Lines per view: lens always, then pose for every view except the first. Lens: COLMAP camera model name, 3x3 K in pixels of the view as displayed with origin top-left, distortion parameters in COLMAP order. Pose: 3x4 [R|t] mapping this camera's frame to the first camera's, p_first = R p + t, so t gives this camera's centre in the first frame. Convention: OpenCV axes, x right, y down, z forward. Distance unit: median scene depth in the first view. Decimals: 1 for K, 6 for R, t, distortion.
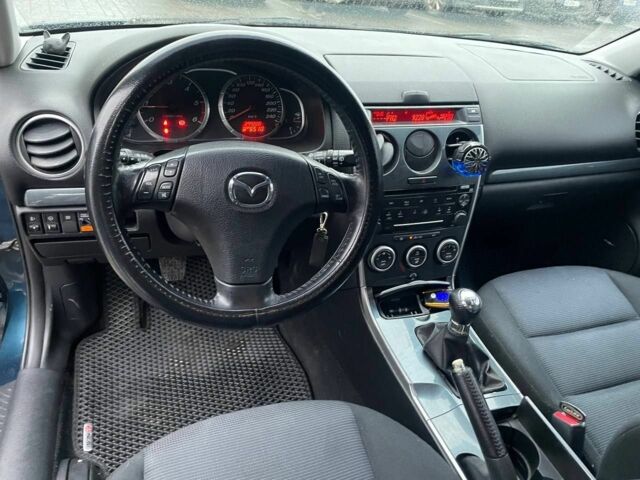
lens RADIAL K [[484.0, 0, 321.0], [0, 484.0, 238.3], [0, 0, 1]] dist [0.098766, -0.132838]
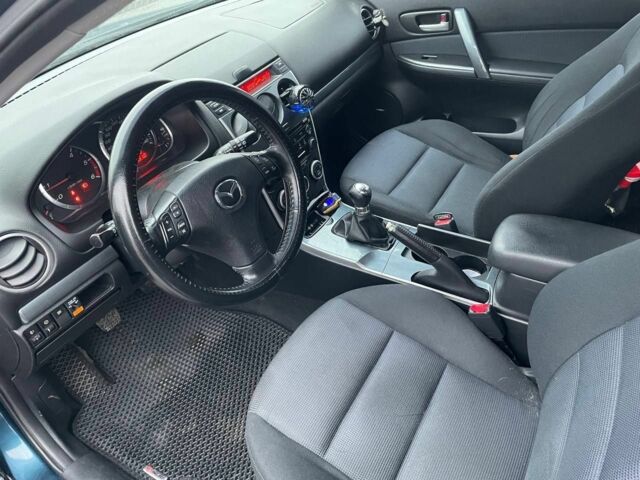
lens RADIAL K [[484.0, 0, 321.0], [0, 484.0, 238.3], [0, 0, 1]] dist [0.098766, -0.132838]
pose [[0.746838, -0.547597, 0.377321, -0.359047], [0.498838, 0.836528, 0.226673, -0.120764], [-0.439765, 0.018934, 0.897913, -0.196077]]
